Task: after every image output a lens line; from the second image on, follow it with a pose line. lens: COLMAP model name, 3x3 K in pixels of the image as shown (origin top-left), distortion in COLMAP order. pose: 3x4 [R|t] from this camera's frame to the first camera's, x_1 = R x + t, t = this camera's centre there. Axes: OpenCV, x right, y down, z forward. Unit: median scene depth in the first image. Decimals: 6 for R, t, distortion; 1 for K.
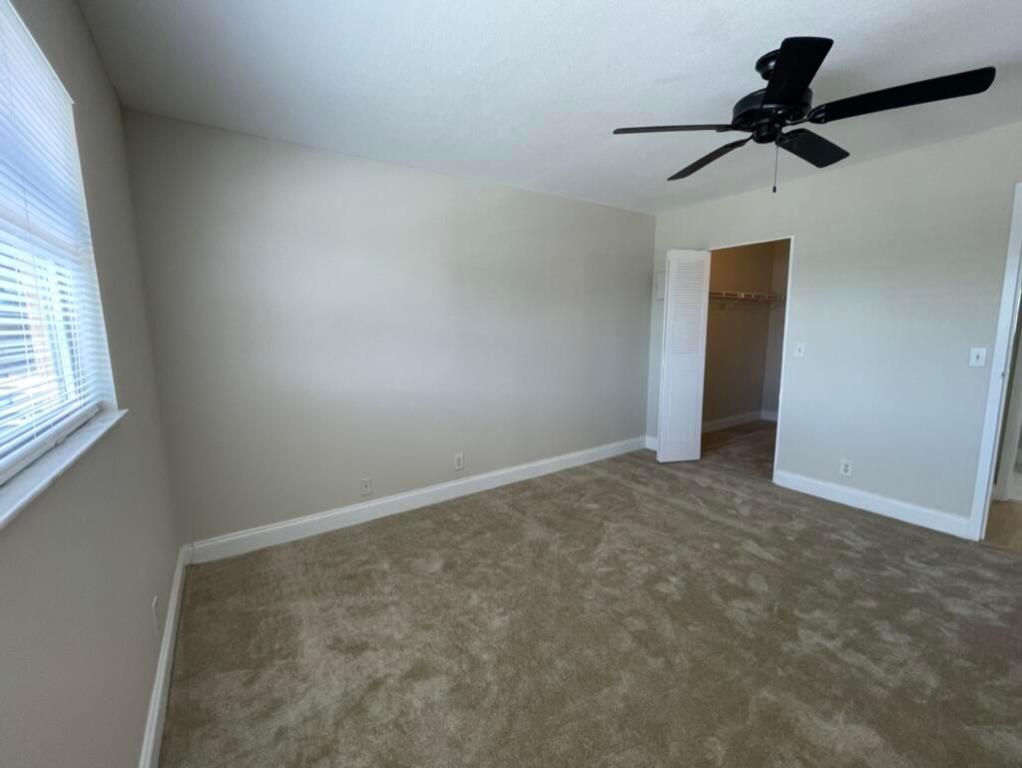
lens RADIAL K [[417.6, 0, 511.0], [0, 417.6, 384.0], [0, 0, 1]] dist [0.000793, 0.000029]
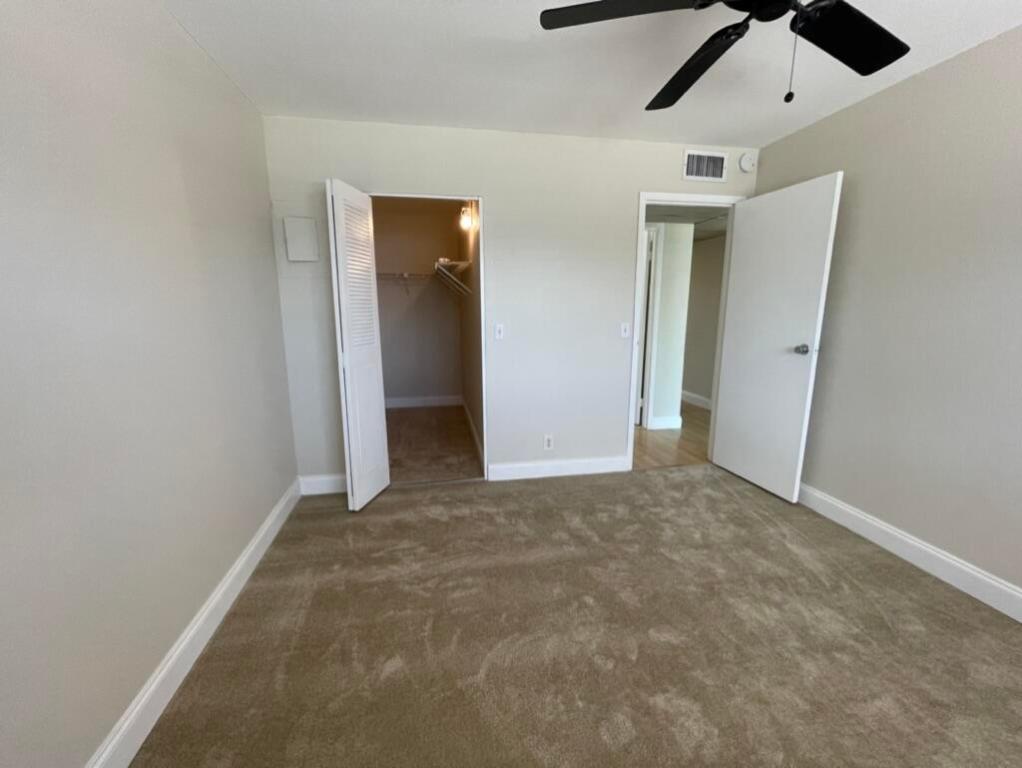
lens RADIAL K [[417.6, 0, 511.0], [0, 417.6, 384.0], [0, 0, 1]] dist [0.000793, 0.000029]
pose [[0.401822, -0.171694, 0.899478, -0.127984], [0.121571, 0.983573, 0.133437, -0.083110], [-0.907612, 0.055733, 0.416094, 0.581281]]
